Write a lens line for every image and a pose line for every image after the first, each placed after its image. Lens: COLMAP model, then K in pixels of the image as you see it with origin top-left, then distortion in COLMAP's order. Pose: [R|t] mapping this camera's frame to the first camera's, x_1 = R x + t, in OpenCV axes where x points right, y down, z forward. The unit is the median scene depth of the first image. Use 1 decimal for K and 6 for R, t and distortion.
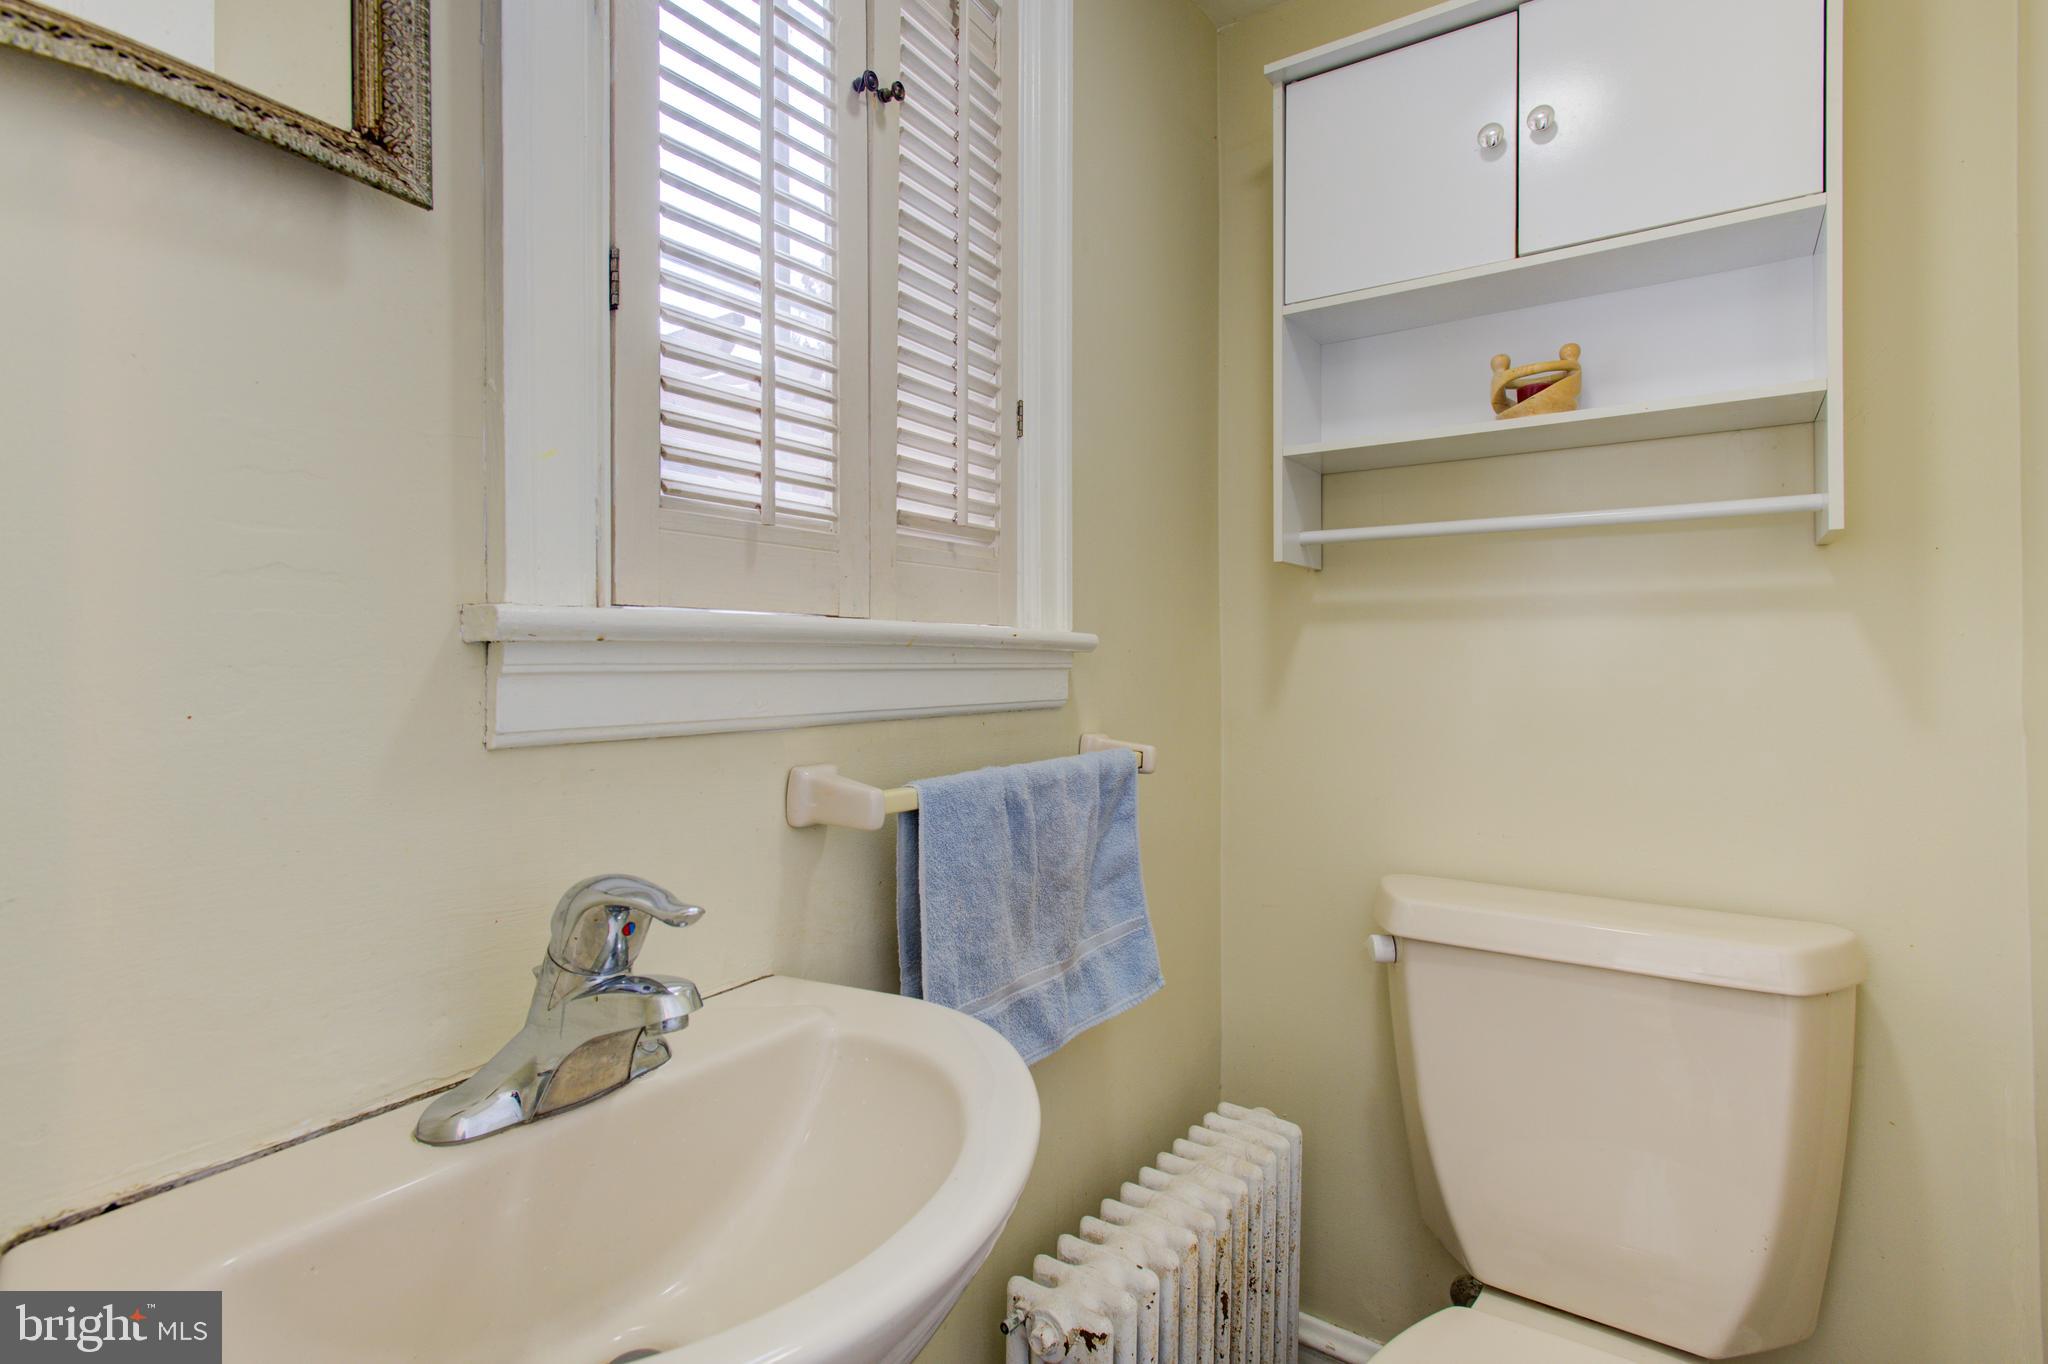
lens RADIAL K [[997.0, 0, 1022.0], [0, 997.0, 668.2], [0, 0, 1]] dist [0.015844, -0.000723]
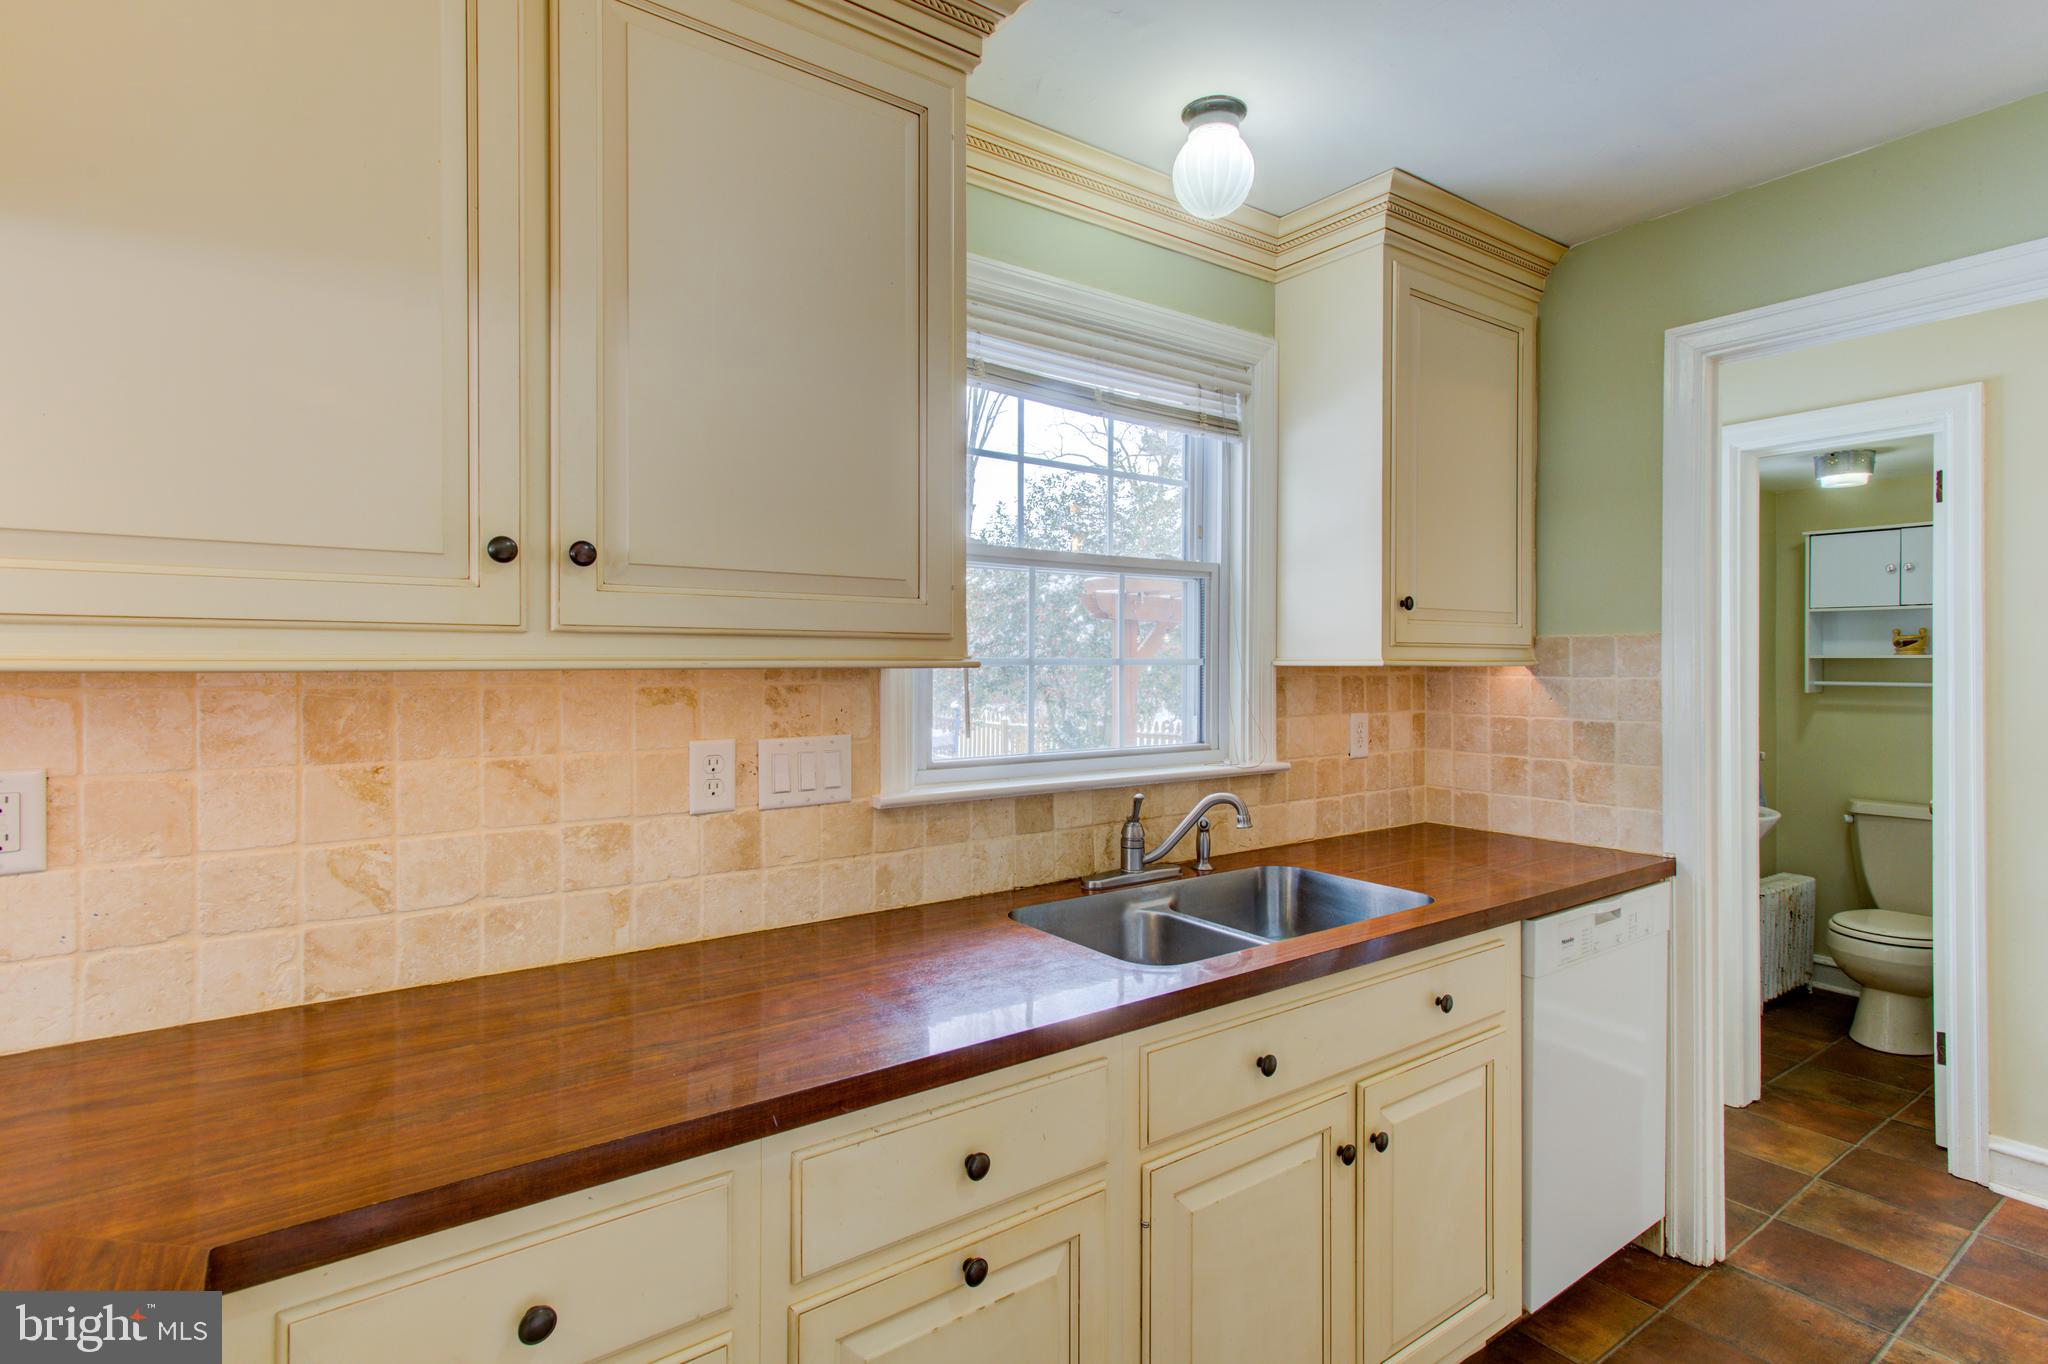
lens RADIAL K [[997.0, 0, 1022.0], [0, 997.0, 668.2], [0, 0, 1]] dist [0.015844, -0.000723]
pose [[0.933463, 0.005127, -0.358638, -1.121748], [-0.004872, 0.999987, 0.001616, -0.225608], [0.358641, 0.000239, 0.933475, -3.477163]]
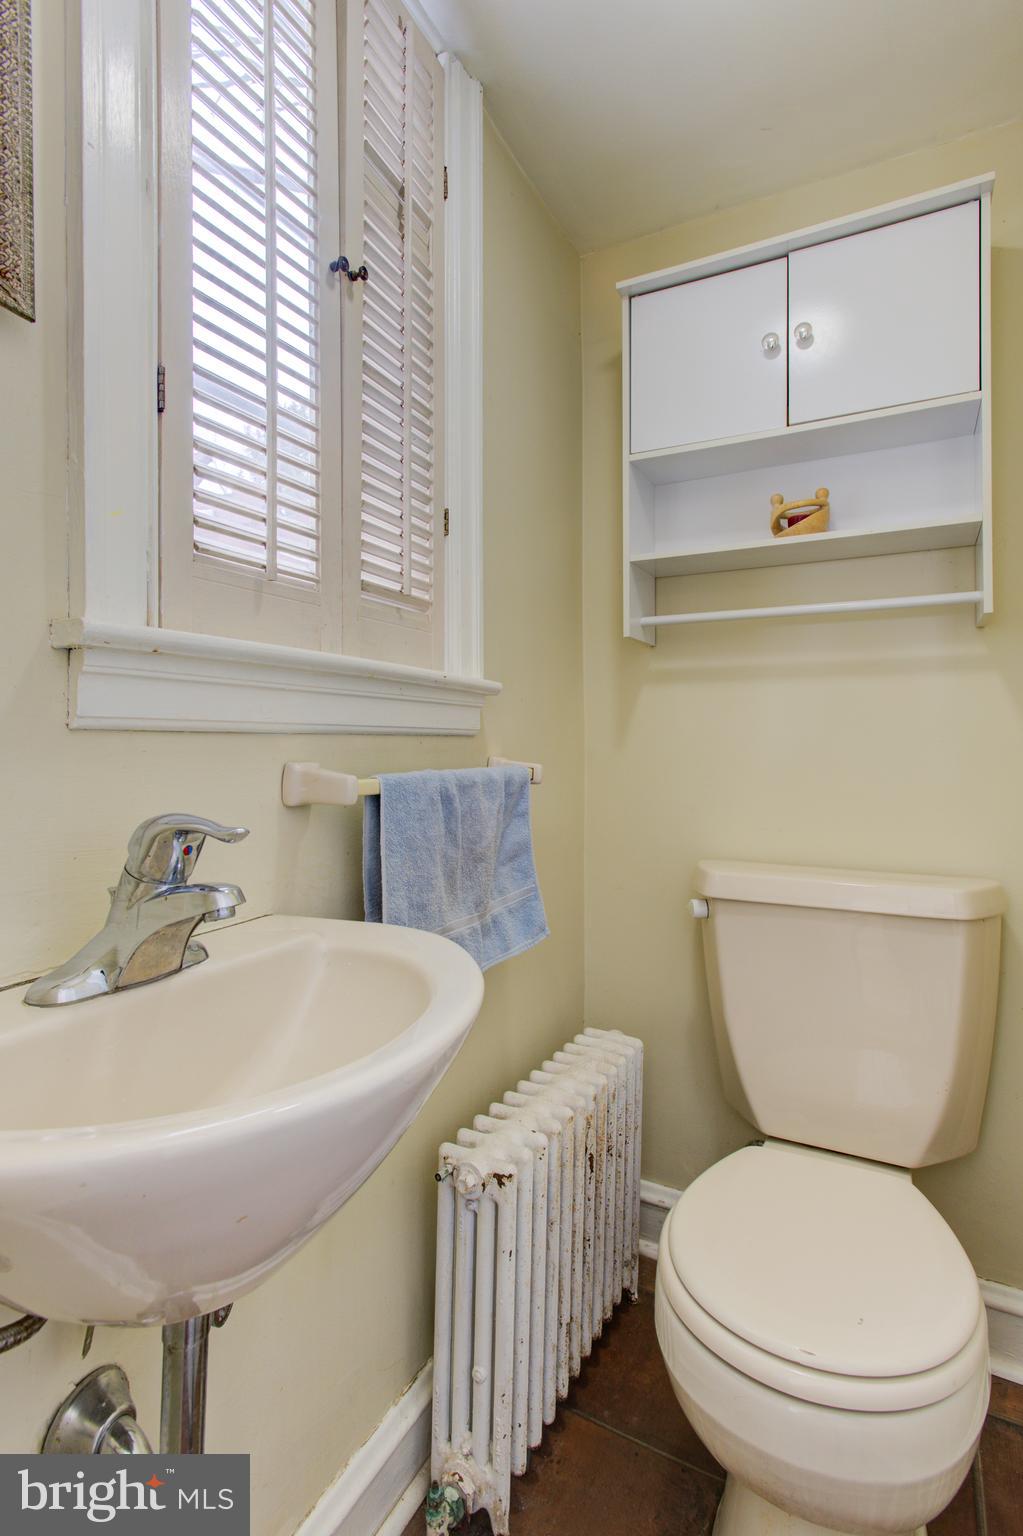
lens RADIAL K [[768.3, 0, 513.3], [0, 768.3, 748.1], [0, 0, 1]] dist [0.012437, 0.000425]
pose [[0.992400, -0.000045, 0.123053, -0.042540], [0.000637, 0.999988, -0.004769, 0.068446], [-0.123051, 0.004811, 0.992389, -0.062006]]
